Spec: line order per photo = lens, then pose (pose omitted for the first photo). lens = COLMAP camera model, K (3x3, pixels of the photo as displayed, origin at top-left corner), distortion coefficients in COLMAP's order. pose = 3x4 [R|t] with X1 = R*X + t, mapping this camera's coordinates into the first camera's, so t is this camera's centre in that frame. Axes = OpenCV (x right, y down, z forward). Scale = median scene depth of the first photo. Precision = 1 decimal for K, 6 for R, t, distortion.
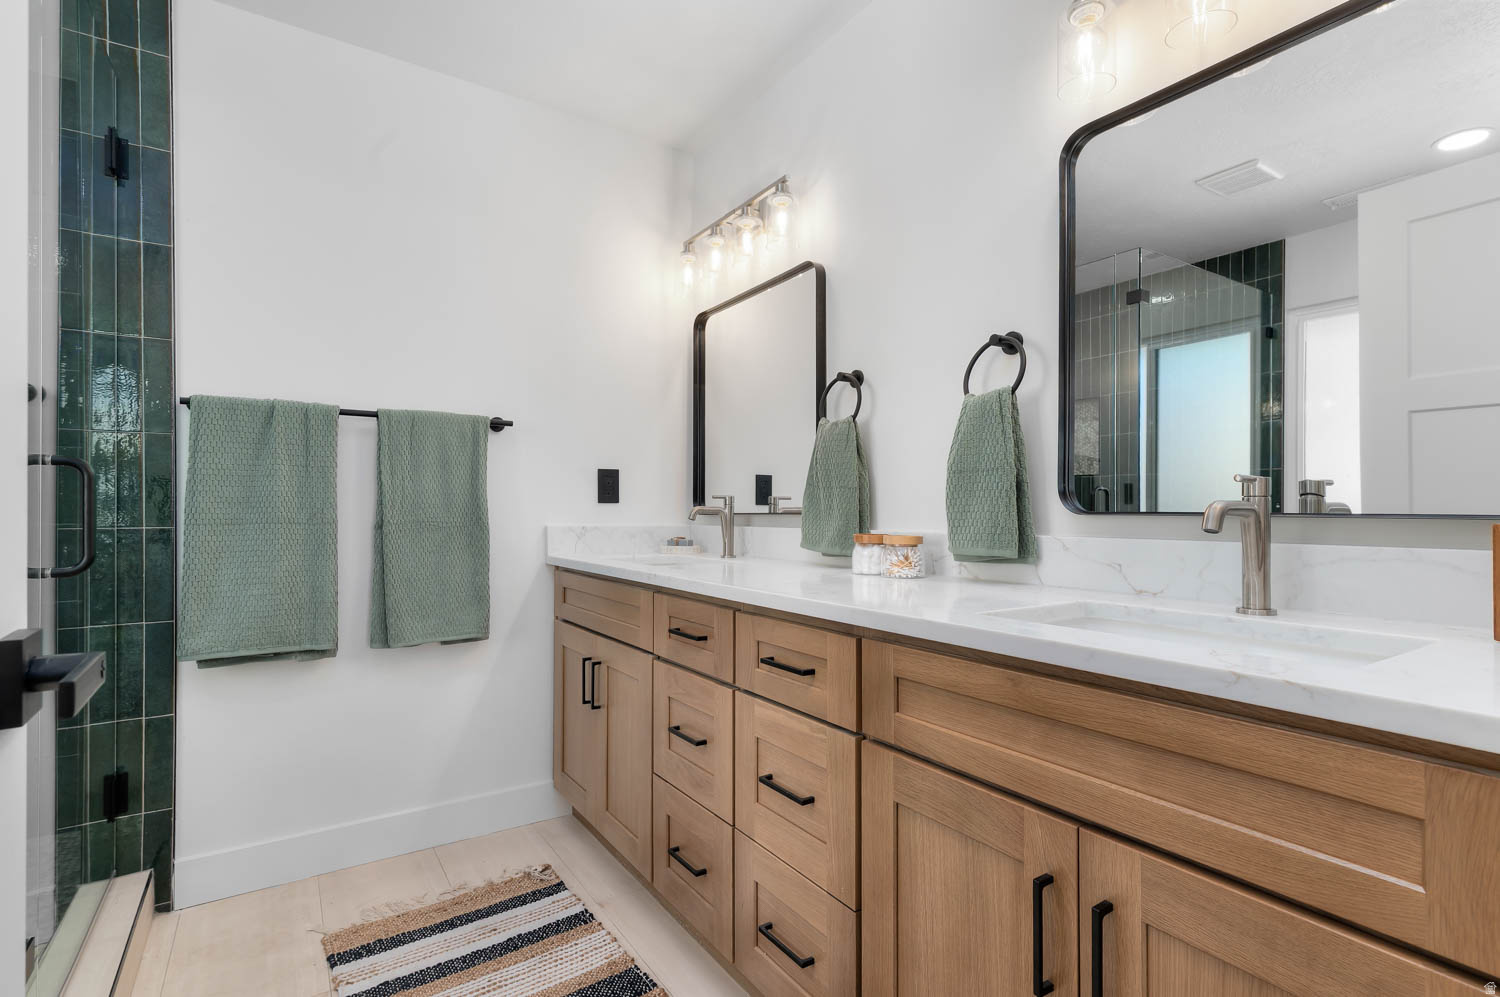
lens RADIAL K [[691.1, 0, 750.0], [0, 691.1, 498.5], [0, 0, 1]] dist [0.000428, 0.000040]
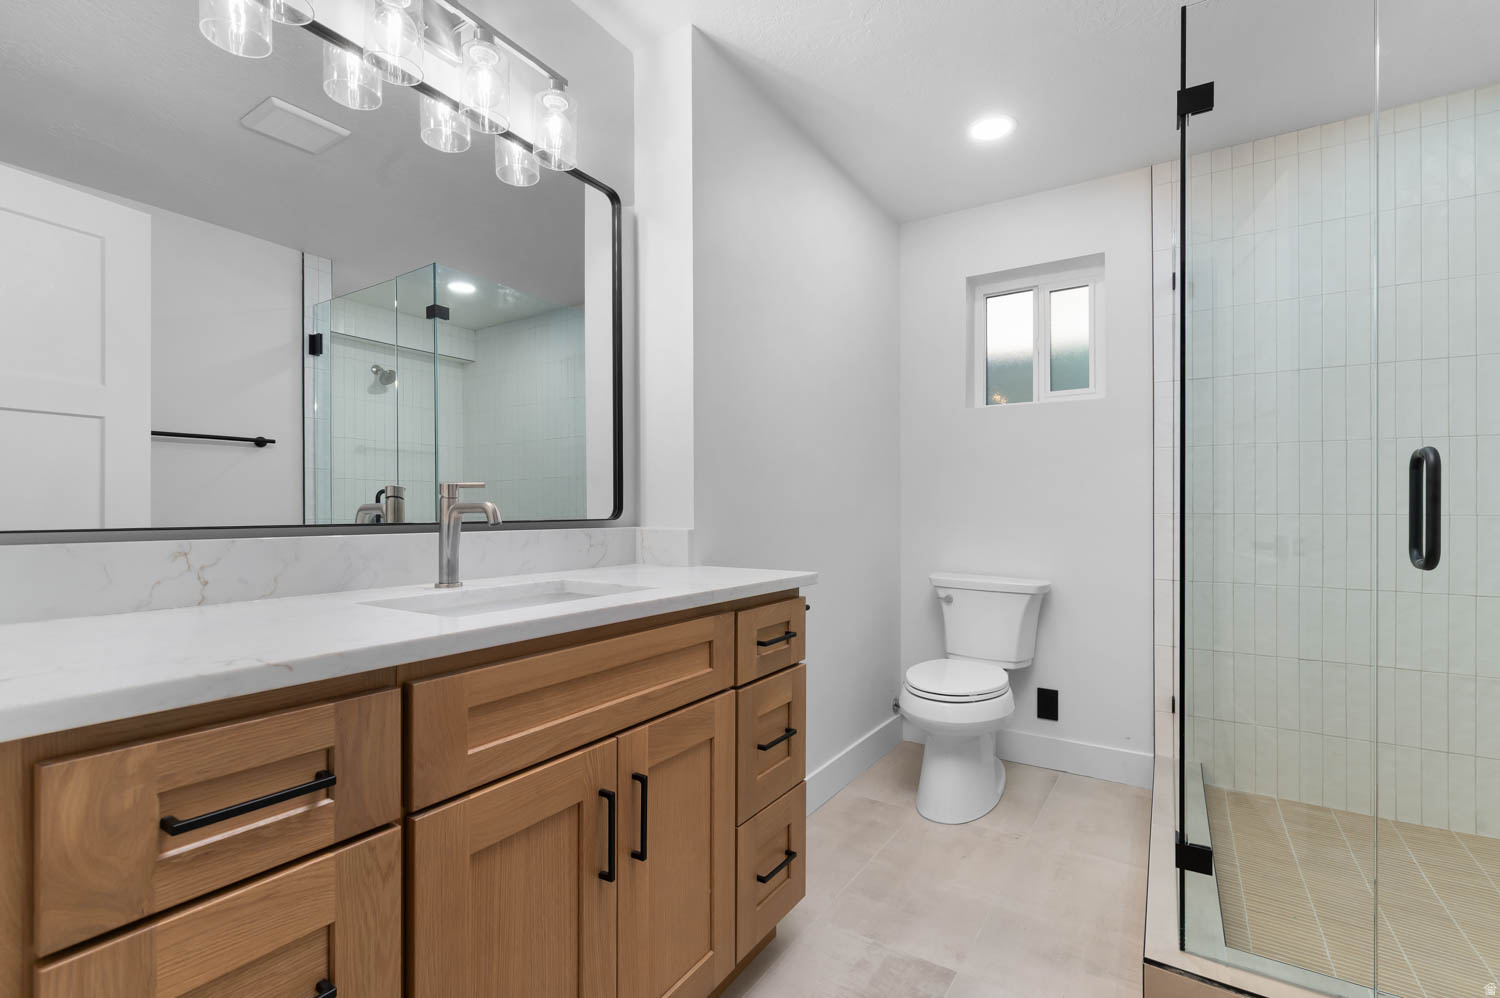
lens RADIAL K [[691.1, 0, 750.0], [0, 691.1, 499.0], [0, 0, 1]] dist [0.000428, 0.000040]
pose [[-0.401452, 0.007363, 0.915850, -0.108327], [-0.018832, 0.999690, -0.016291, 0.002500], [-0.915686, -0.023787, -0.401189, 0.161911]]
